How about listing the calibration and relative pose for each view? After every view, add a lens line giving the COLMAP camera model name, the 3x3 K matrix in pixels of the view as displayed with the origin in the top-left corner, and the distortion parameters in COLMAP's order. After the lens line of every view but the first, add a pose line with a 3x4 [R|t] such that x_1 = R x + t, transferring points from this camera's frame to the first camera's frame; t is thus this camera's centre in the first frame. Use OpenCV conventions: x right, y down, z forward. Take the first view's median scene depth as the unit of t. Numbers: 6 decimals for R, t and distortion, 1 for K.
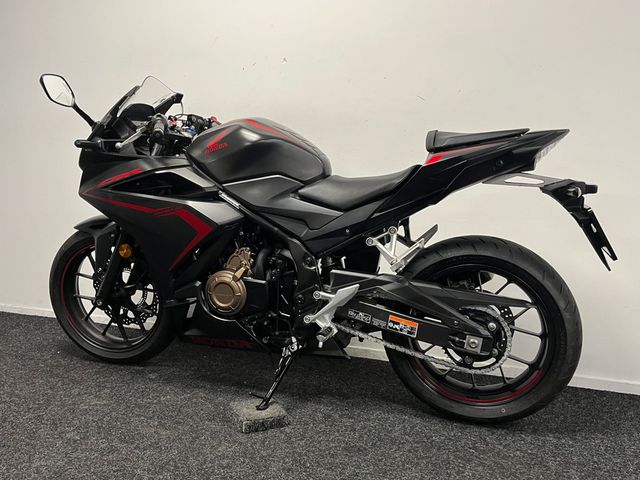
lens RADIAL K [[545.8, 0, 317.4], [0, 545.8, 238.3], [0, 0, 1]] dist [0.056768, -0.043161]
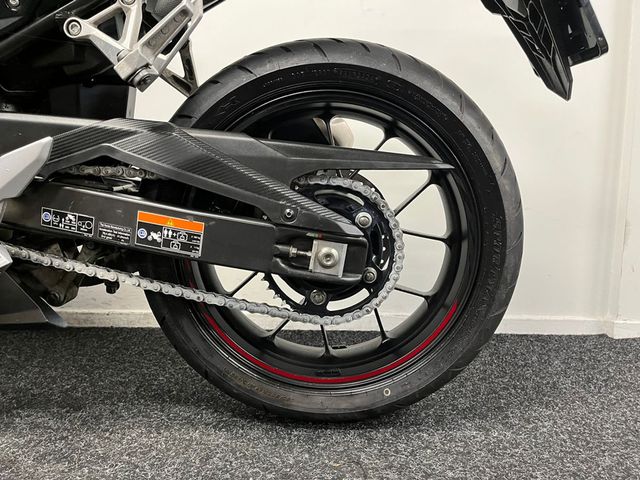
lens RADIAL K [[481.6, 0, 315.2], [0, 481.6, 242.8], [0, 0, 1]] dist [0.056569, -0.069103]
pose [[0.952612, -0.051801, 0.299744, 0.145298], [0.043072, 0.998435, 0.035660, 0.153405], [-0.301122, -0.021059, 0.953353, 0.583619]]
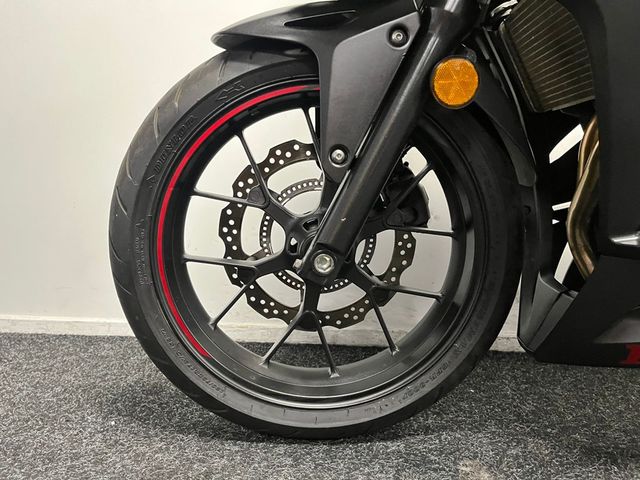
lens RADIAL K [[481.6, 0, 319.3], [0, 481.6, 235.4], [0, 0, 1]] dist [0.056569, -0.069103]
pose [[0.959437, -0.024799, 0.280830, -0.569719], [0.030106, 0.999440, -0.014599, 0.124614], [-0.280311, 0.022461, 0.959646, 0.874842]]
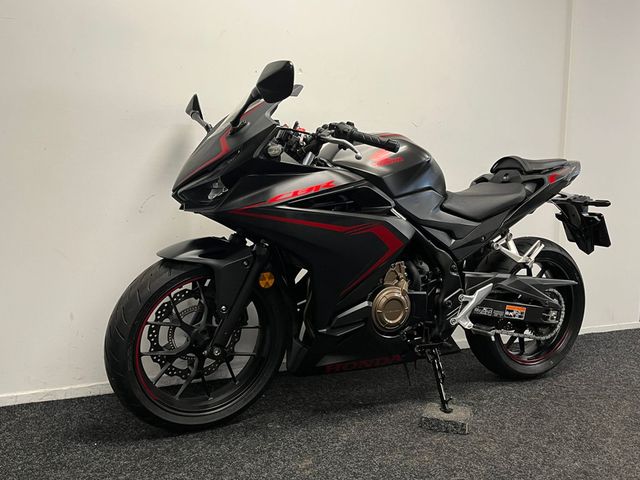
lens RADIAL K [[545.8, 0, 313.9], [0, 545.8, 245.0], [0, 0, 1]] dist [0.056768, -0.043161]
pose [[0.706348, -0.062943, 0.705061, -0.998858], [0.071193, 0.997305, 0.017709, -0.045022], [-0.704276, 0.037687, 0.708926, 0.416163]]
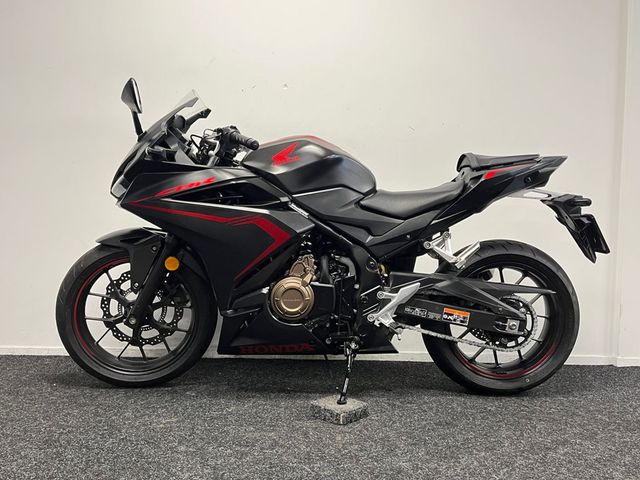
lens RADIAL K [[545.8, 0, 318.9], [0, 545.8, 242.9], [0, 0, 1]] dist [0.056768, -0.043161]
pose [[0.933453, -0.013074, 0.358462, -0.518314], [0.033985, 0.998064, -0.052096, 0.052010], [-0.357087, 0.060812, 0.932090, -0.000159]]
